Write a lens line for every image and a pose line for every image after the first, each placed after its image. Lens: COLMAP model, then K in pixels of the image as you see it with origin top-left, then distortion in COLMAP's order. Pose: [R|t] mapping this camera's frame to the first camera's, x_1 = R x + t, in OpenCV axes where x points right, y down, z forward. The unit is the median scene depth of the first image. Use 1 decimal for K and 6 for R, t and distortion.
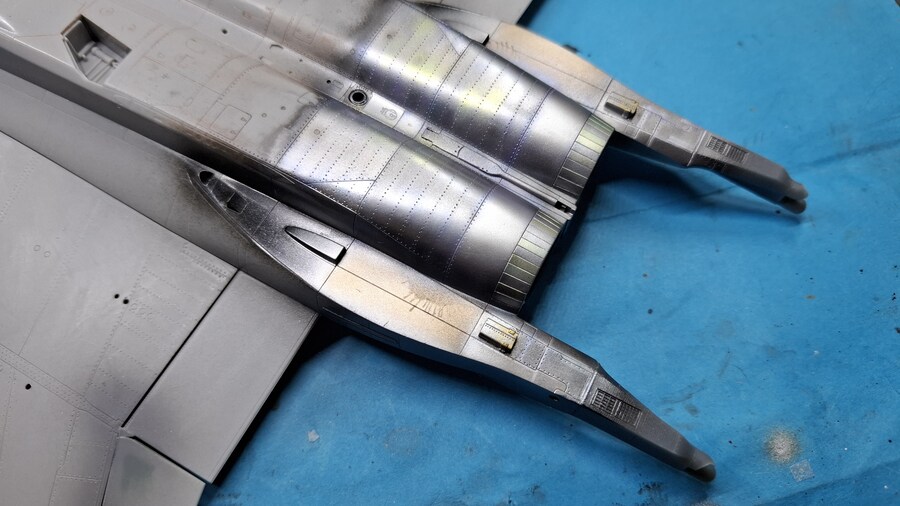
lens RADIAL K [[659.2, 0, 450.0], [0, 659.2, 253.0], [0, 0, 1]] dist [0.007114, -0.066851]
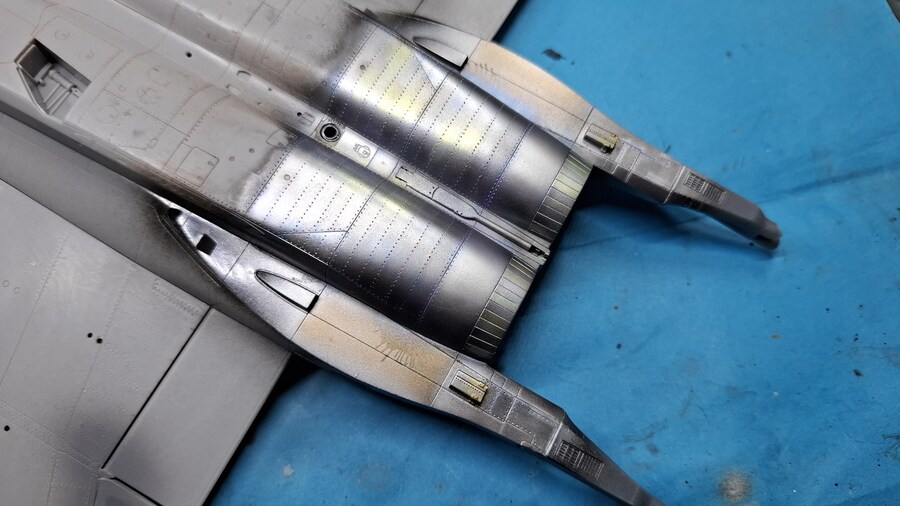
lens RADIAL K [[659.2, 0, 450.0], [0, 659.2, 253.0], [0, 0, 1]] dist [0.007114, -0.066851]
pose [[0.999604, 0.013724, 0.024579, 0.015577], [-0.016938, 0.990603, 0.135717, -0.199339], [-0.022486, -0.136080, 0.990443, 0.014095]]
